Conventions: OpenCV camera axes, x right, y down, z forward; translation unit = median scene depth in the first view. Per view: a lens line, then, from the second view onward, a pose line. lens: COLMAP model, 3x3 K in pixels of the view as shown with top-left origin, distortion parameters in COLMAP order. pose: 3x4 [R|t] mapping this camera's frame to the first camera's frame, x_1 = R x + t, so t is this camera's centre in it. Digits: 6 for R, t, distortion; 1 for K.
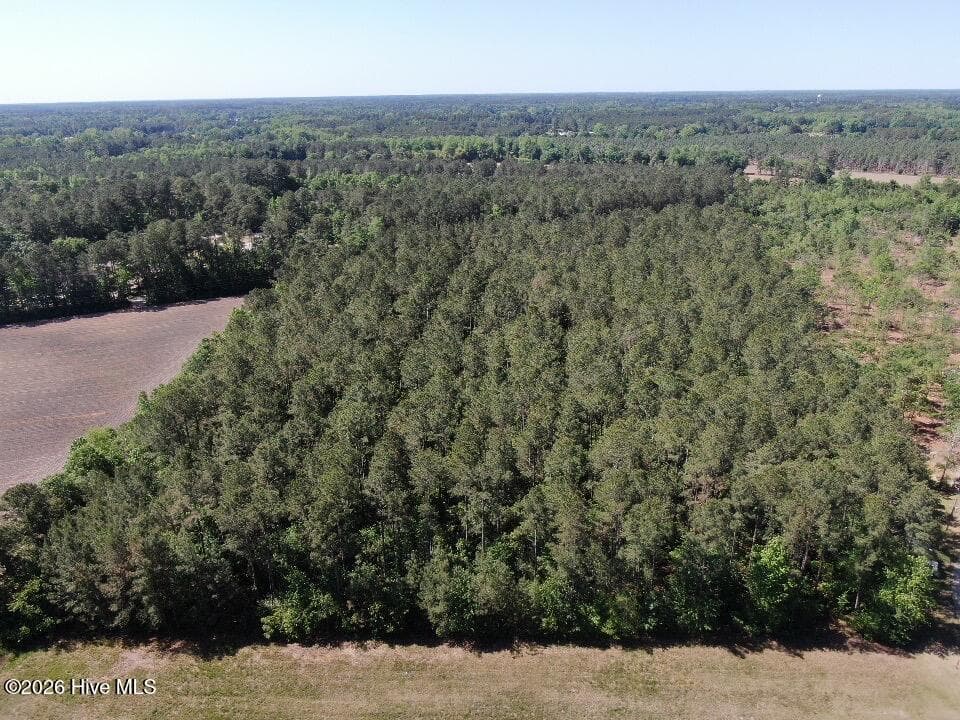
lens RADIAL K [[695.7, 0, 481.1], [0, 695.7, 356.9], [0, 0, 1]] dist [-0.012932, 0.003592]
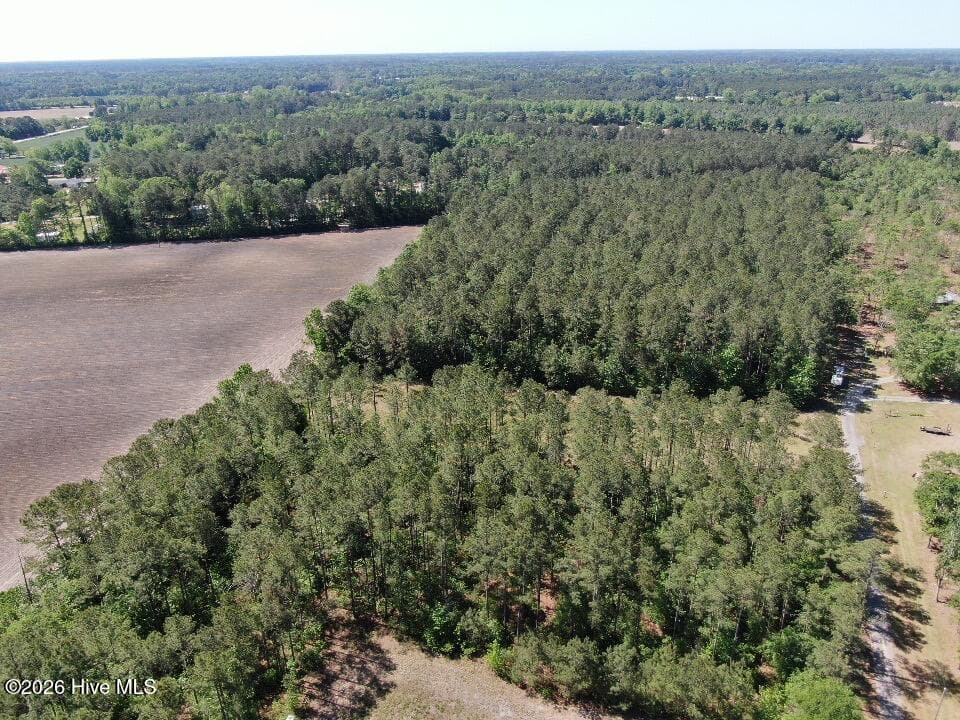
lens RADIAL K [[695.7, 0, 480.5], [0, 695.7, 362.9], [0, 0, 1]] dist [-0.012932, 0.003592]
pose [[0.984036, 0.075371, -0.161222, 0.017388], [-0.065213, 0.995592, 0.067405, 0.068167], [0.165592, -0.055815, 0.984614, -0.284972]]
